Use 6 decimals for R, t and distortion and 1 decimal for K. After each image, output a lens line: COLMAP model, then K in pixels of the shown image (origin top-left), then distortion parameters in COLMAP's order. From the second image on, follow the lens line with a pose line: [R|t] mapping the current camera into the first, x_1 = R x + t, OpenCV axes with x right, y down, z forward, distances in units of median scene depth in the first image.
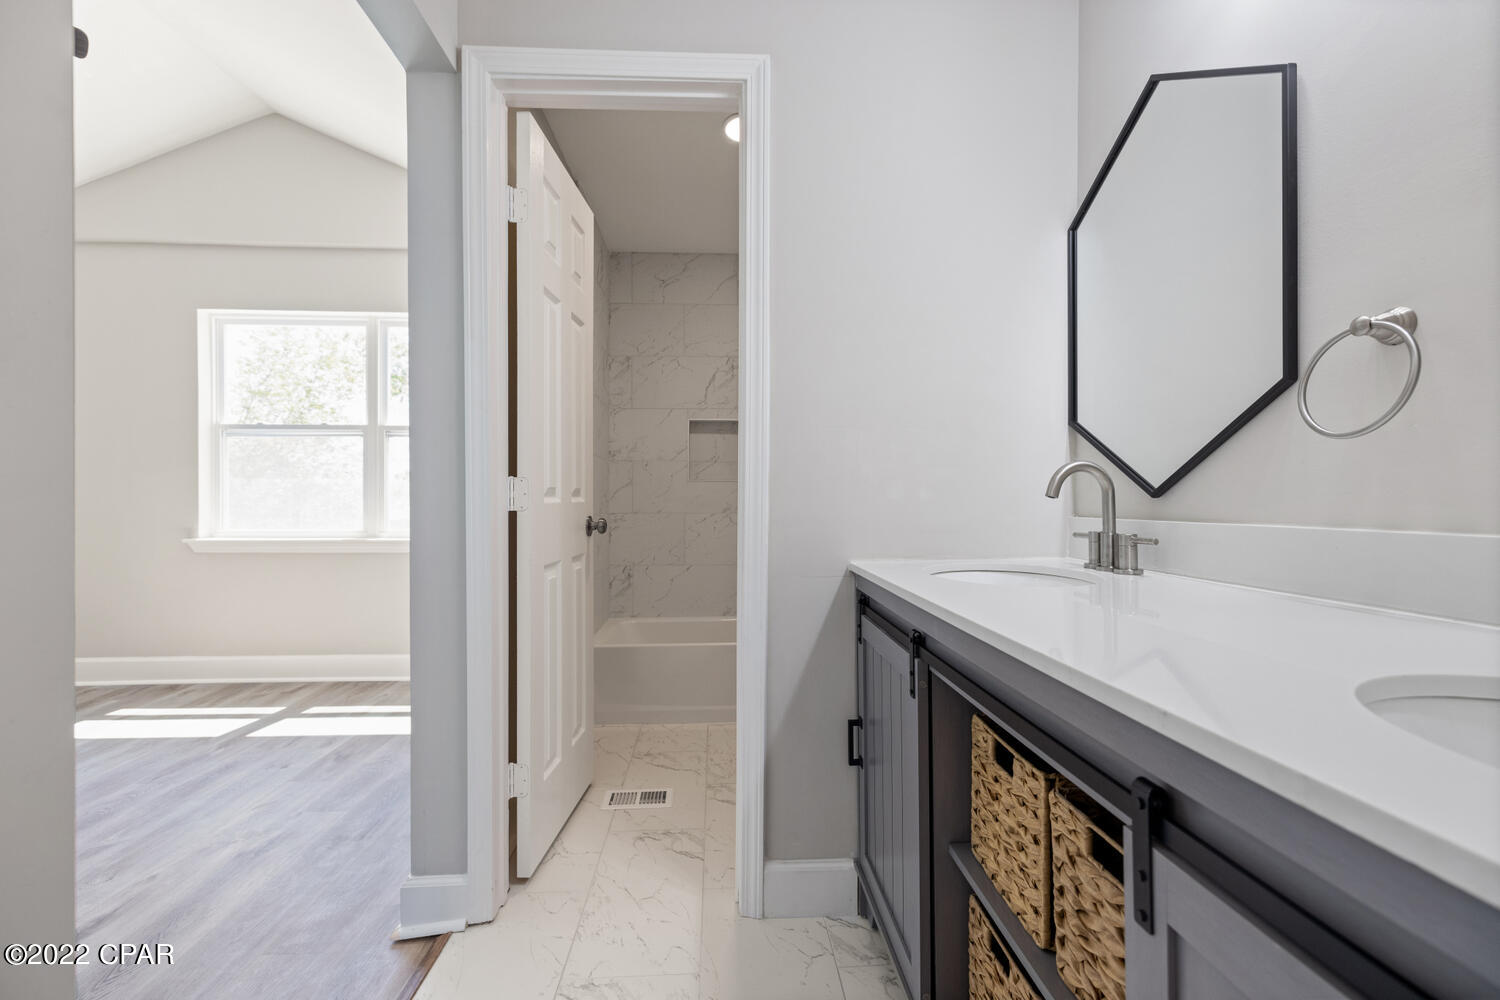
lens RADIAL K [[624.3, 0, 745.9], [0, 624.3, 496.8], [0, 0, 1]] dist [0.002987, -0.000431]
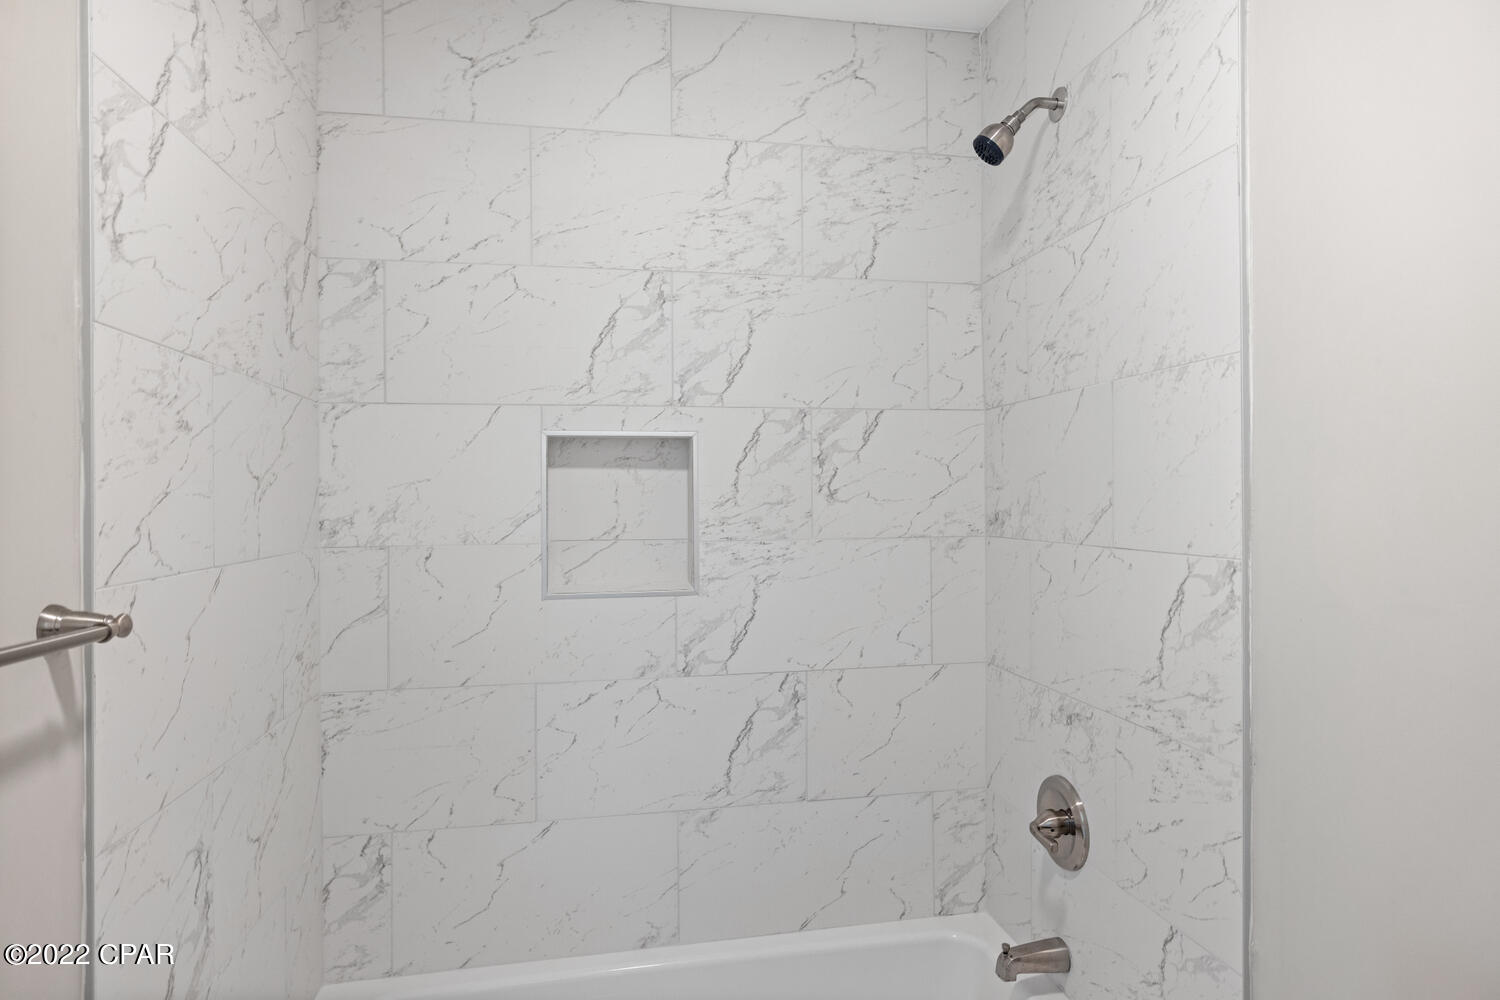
lens RADIAL K [[850.4, 0, 746.6], [0, 850.4, 495.7], [0, 0, 1]] dist [0.007157, 0.001887]
pose [[0.988737, -0.006613, 0.149519, -0.048184], [0.006460, 0.999978, 0.001508, -0.086131], [-0.149525, -0.000525, 0.988758, 0.473833]]
